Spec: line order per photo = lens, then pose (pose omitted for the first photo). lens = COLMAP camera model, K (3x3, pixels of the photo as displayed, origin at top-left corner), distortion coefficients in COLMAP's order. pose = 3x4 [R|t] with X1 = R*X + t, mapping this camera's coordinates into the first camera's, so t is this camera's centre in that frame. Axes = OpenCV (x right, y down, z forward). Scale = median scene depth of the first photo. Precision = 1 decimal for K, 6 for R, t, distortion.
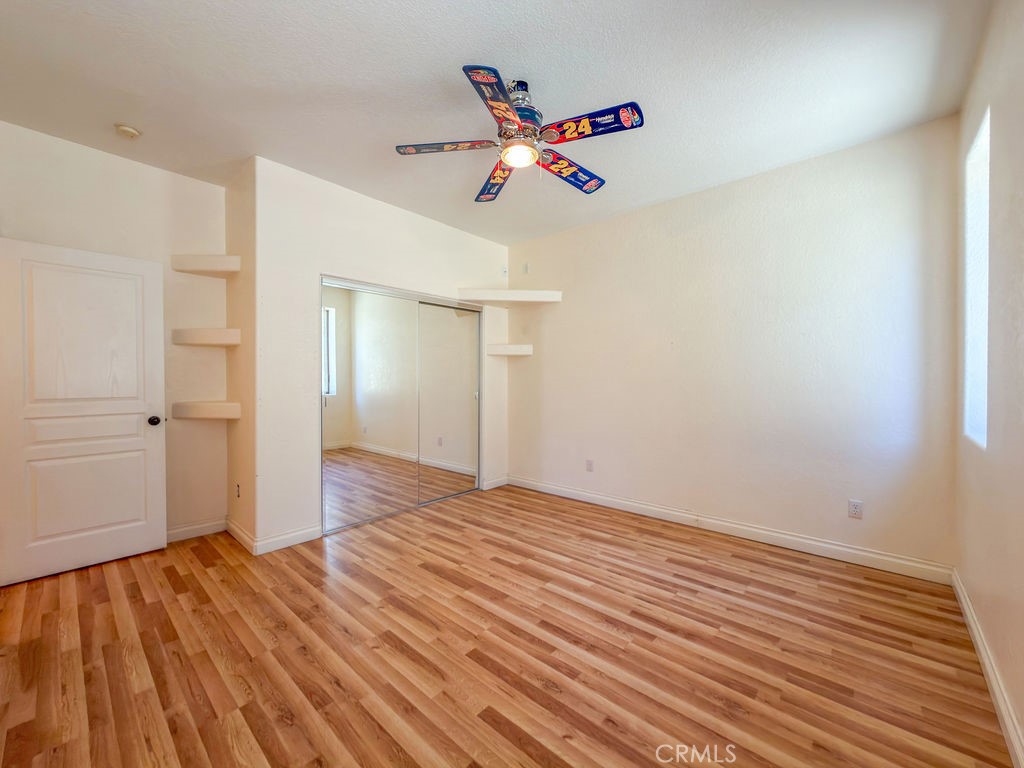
lens RADIAL K [[411.7, 0, 509.9], [0, 411.7, 382.4], [0, 0, 1]] dist [0.001505, -0.001080]
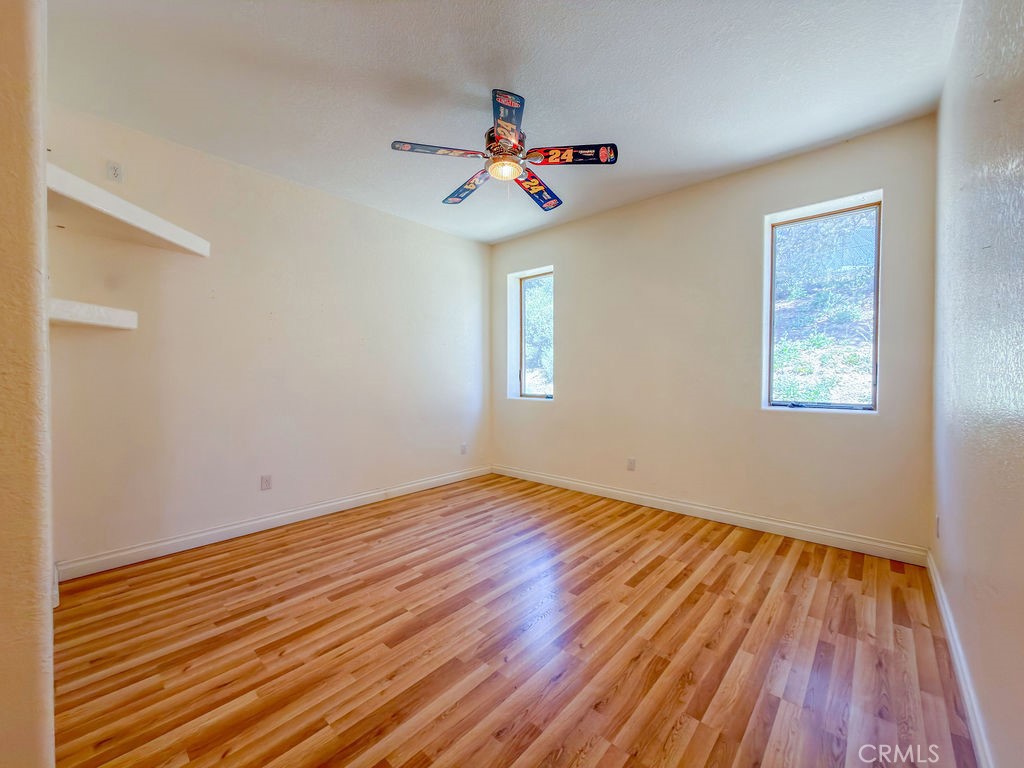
lens RADIAL K [[411.7, 0, 512.2], [0, 411.7, 383.5], [0, 0, 1]] dist [0.001505, -0.001080]
pose [[-0.007579, -0.017594, 0.999816, -0.900911], [0.007472, 0.999816, 0.017651, 0.004721], [-0.999943, 0.007604, -0.007446, 0.817617]]
